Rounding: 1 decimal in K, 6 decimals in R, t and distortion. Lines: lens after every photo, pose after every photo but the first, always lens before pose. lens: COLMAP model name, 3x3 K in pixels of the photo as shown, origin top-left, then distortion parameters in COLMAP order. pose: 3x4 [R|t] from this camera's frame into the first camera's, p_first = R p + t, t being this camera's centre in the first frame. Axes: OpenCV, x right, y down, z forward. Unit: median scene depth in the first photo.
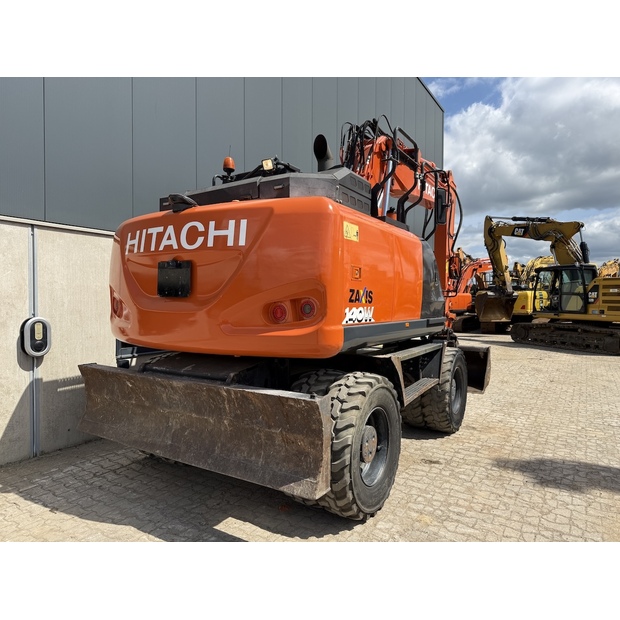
lens RADIAL K [[435.6, 0, 311.2], [0, 435.6, 309.2], [0, 0, 1]] dist [0.090320, -0.126980]
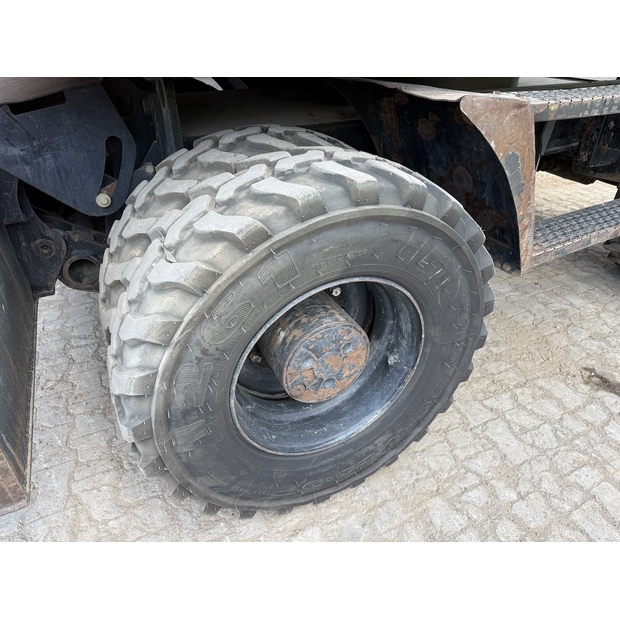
lens RADIAL K [[435.6, 0, 311.2], [0, 435.6, 309.2], [0, 0, 1]] dist [0.090320, -0.126980]
pose [[0.847183, 0.283716, -0.449206, 0.272279], [-0.003853, 0.848742, 0.528793, 0.083049], [0.531287, -0.446253, 0.720133, 0.766800]]
